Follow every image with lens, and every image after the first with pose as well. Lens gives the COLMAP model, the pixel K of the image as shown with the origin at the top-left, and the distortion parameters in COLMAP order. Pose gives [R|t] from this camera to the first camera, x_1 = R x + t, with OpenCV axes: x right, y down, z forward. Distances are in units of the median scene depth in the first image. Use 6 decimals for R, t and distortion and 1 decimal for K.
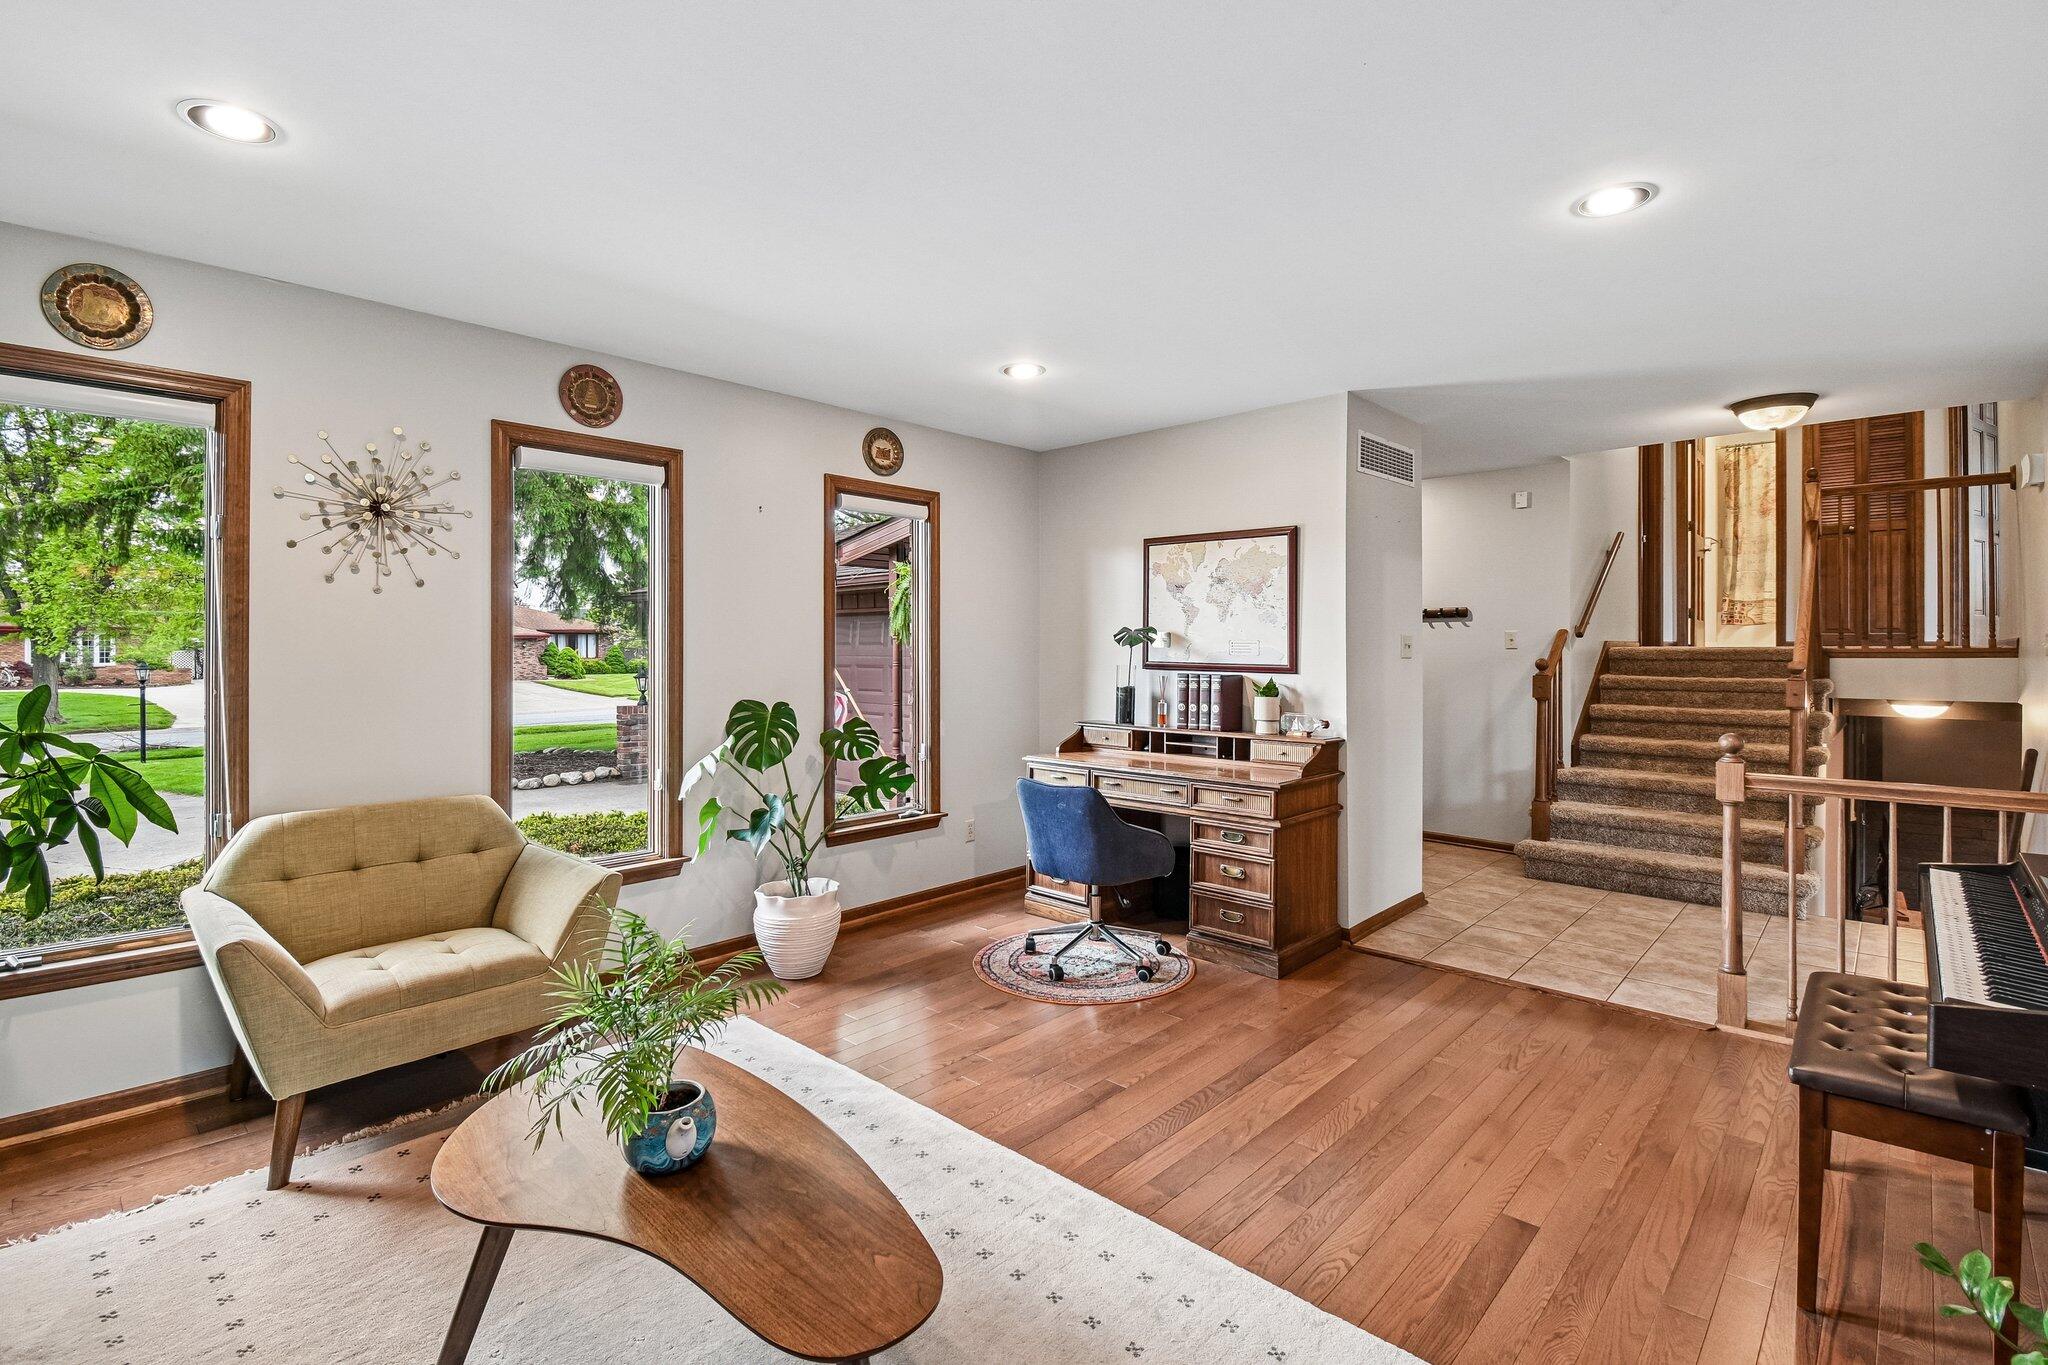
lens RADIAL K [[909.1, 0, 1040.7], [0, 909.1, 652.8], [0, 0, 1]] dist [0.008606, -0.012679]
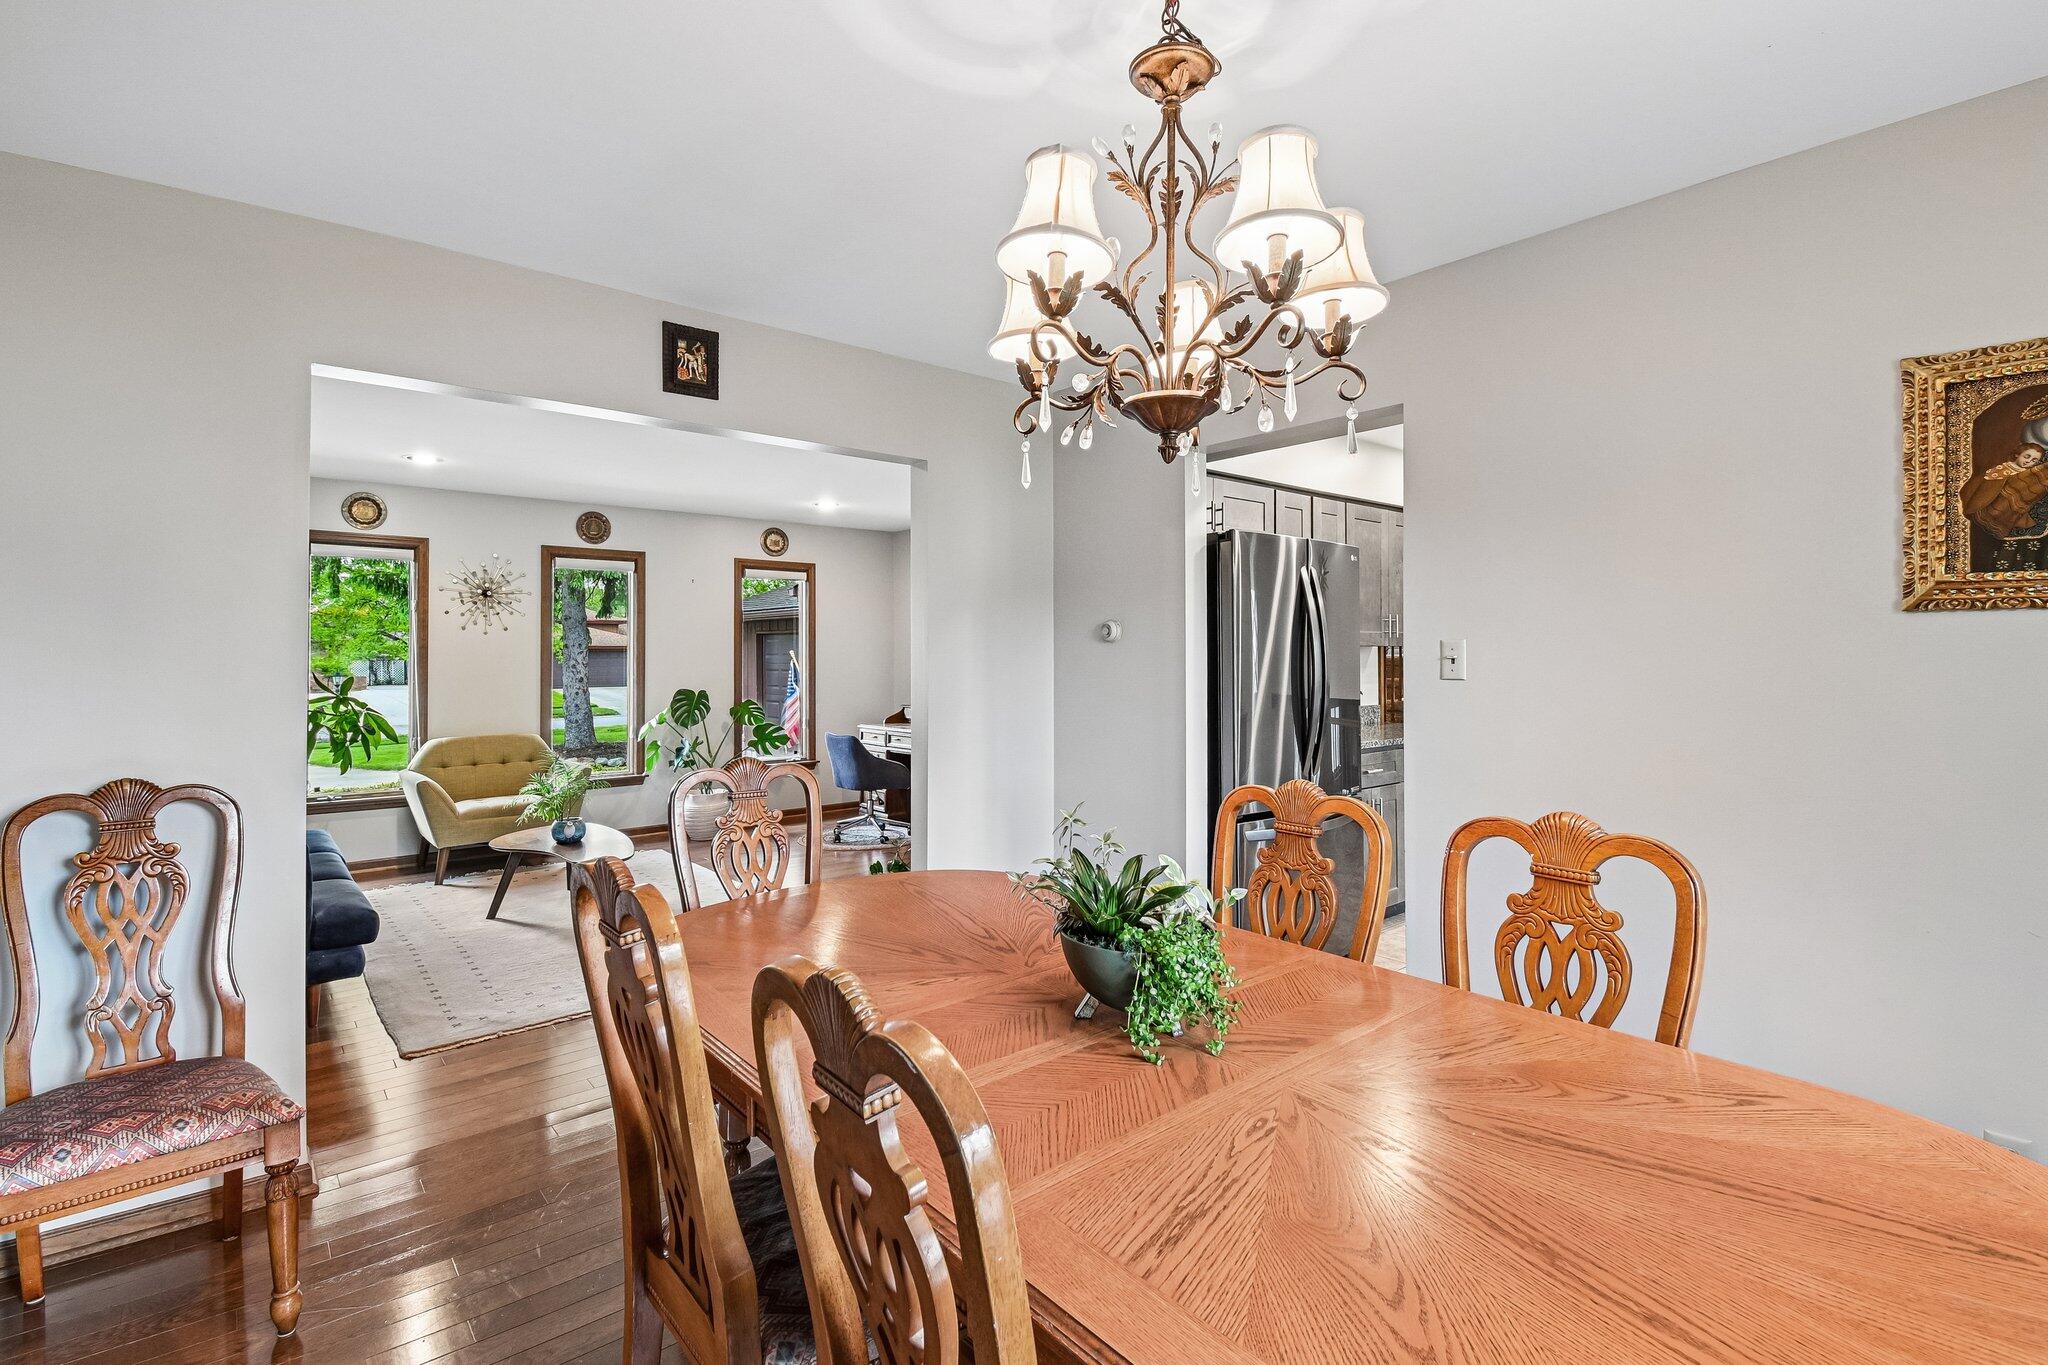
lens RADIAL K [[909.1, 0, 1049.2], [0, 909.1, 649.9], [0, 0, 1]] dist [0.008606, -0.012679]
pose [[0.993776, -0.007597, -0.111137, 0.676161], [0.006085, 0.999884, -0.013942, 0.004845], [0.111230, 0.013179, 0.993707, -0.797254]]
